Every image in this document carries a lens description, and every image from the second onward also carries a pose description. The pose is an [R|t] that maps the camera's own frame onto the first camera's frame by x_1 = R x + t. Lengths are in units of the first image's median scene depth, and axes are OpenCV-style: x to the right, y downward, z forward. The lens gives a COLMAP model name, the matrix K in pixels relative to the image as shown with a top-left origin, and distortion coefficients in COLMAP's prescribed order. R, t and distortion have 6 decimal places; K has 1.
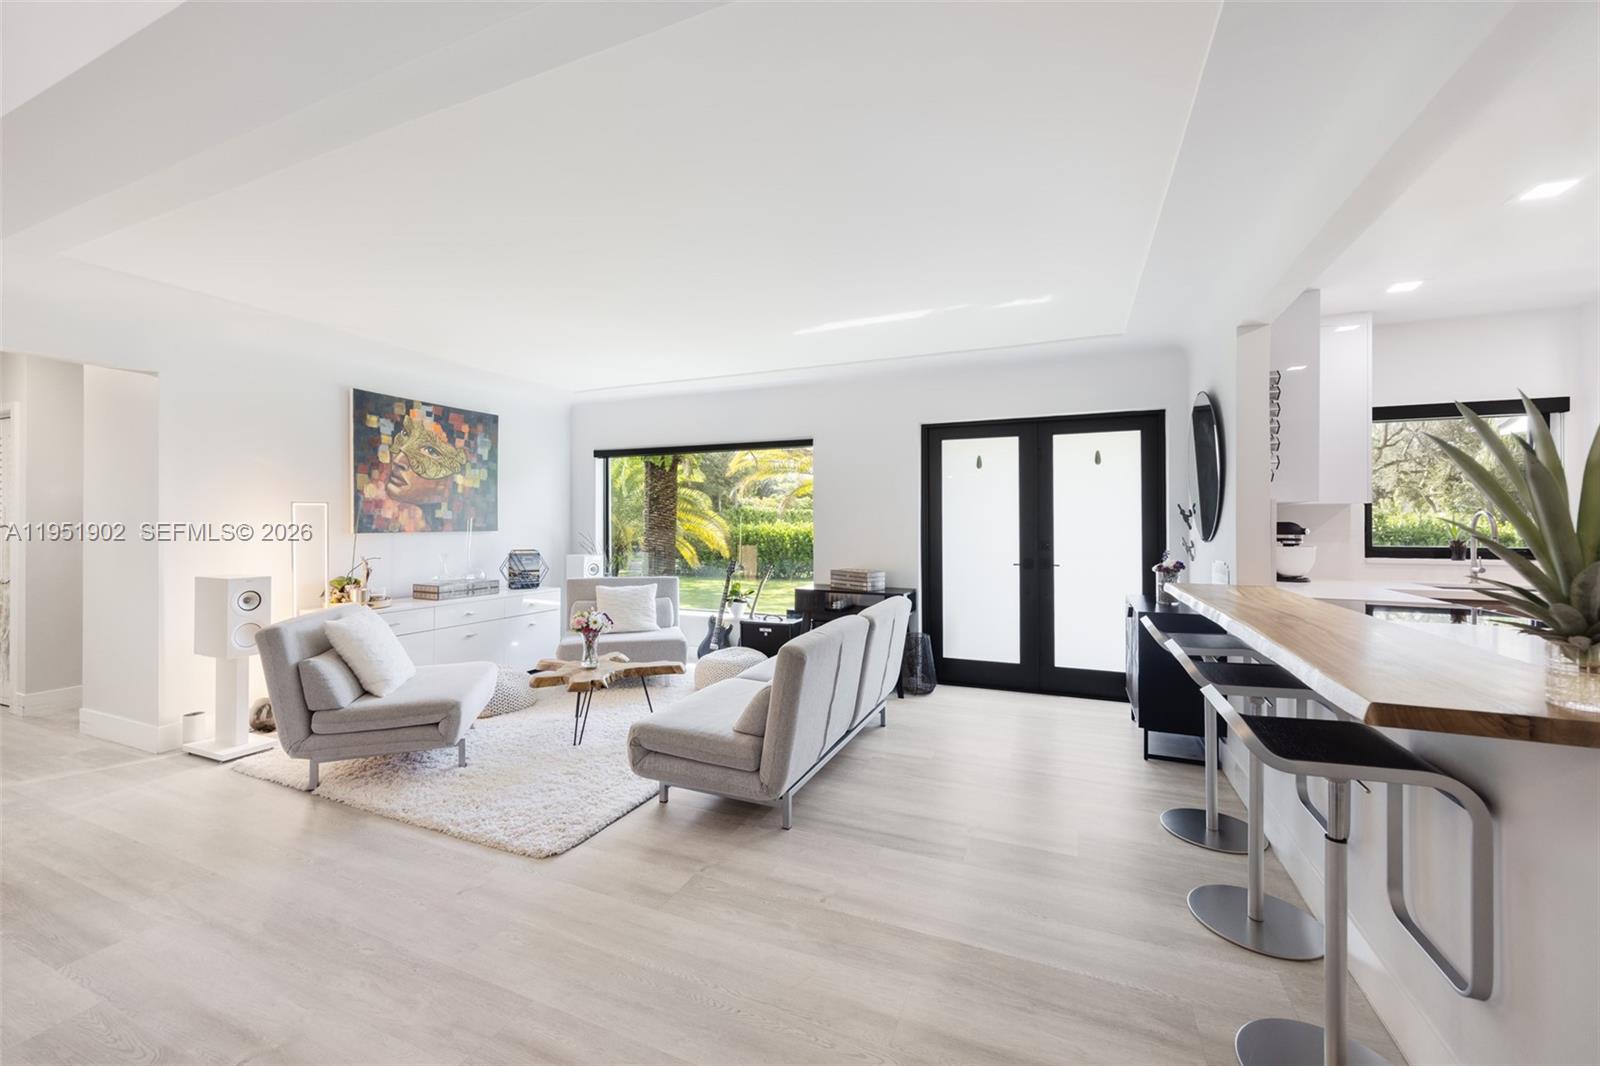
lens RADIAL K [[626.2, 0, 790.7], [0, 626.2, 525.2], [0, 0, 1]] dist [-0.002719, -0.000113]
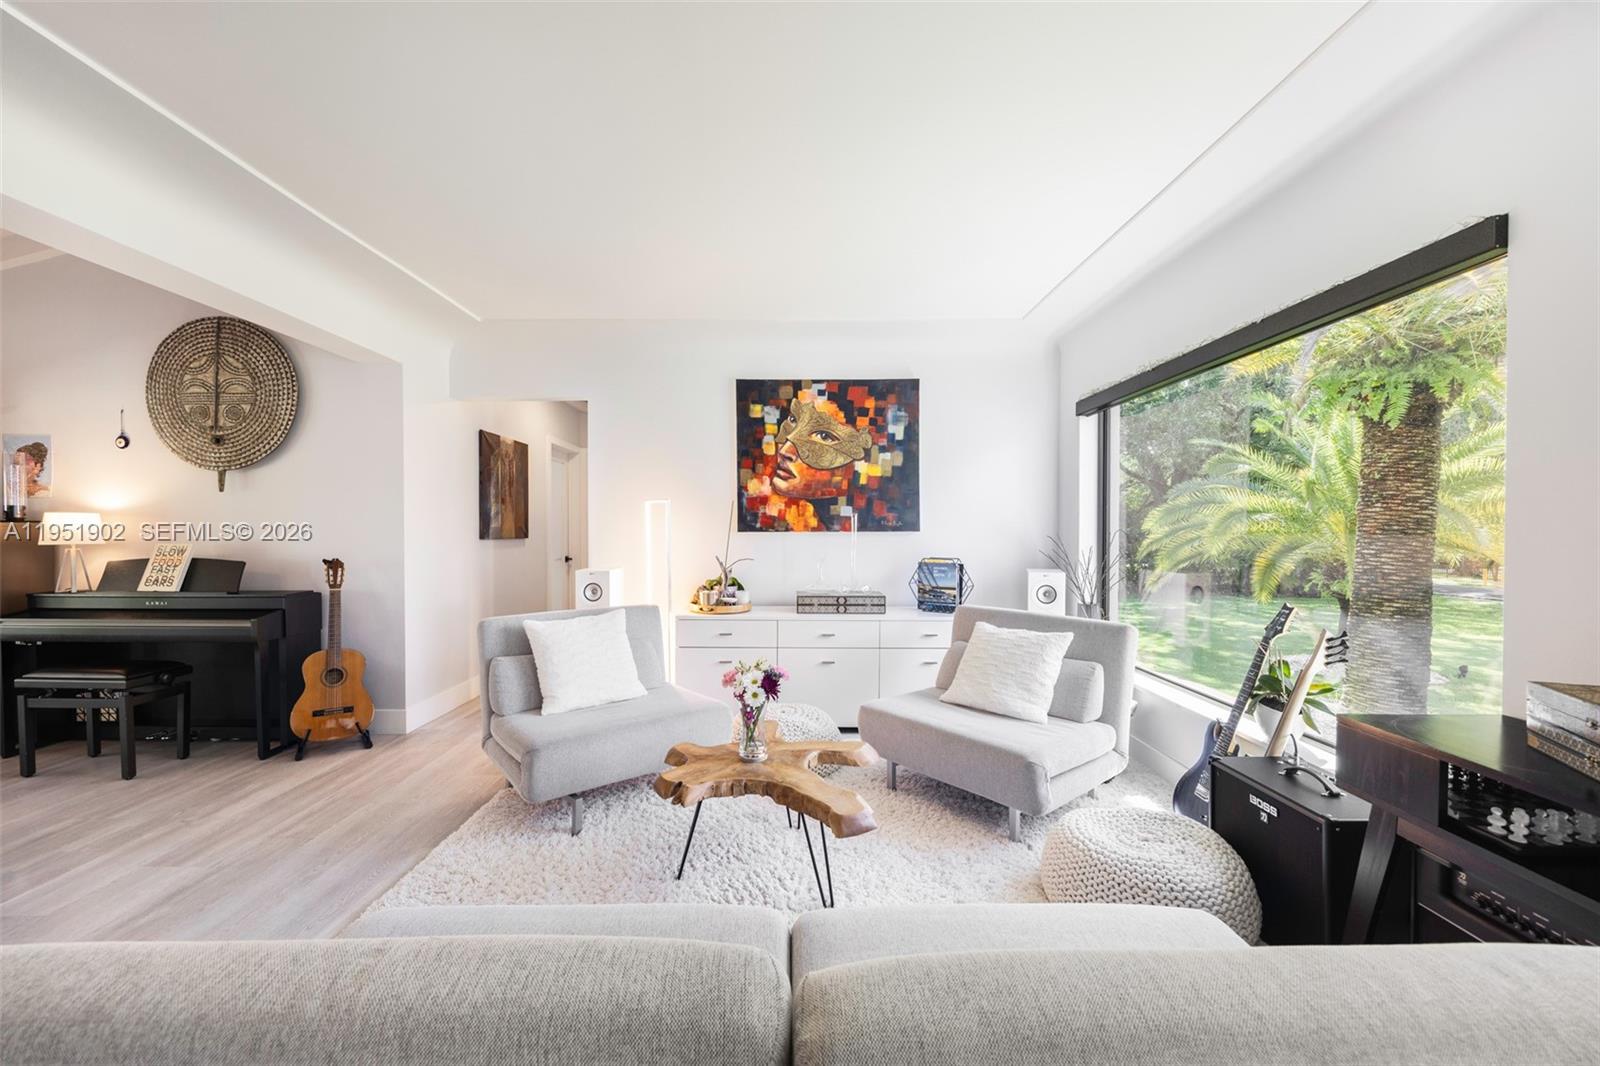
lens RADIAL K [[626.2, 0, 788.0], [0, 626.2, 537.3], [0, 0, 1]] dist [-0.002719, -0.000113]
pose [[0.402285, 0.011435, -0.915443, 0.184687], [-0.003690, 0.999934, 0.010869, 0.009299], [0.915507, -0.000995, 0.402301, 0.623055]]
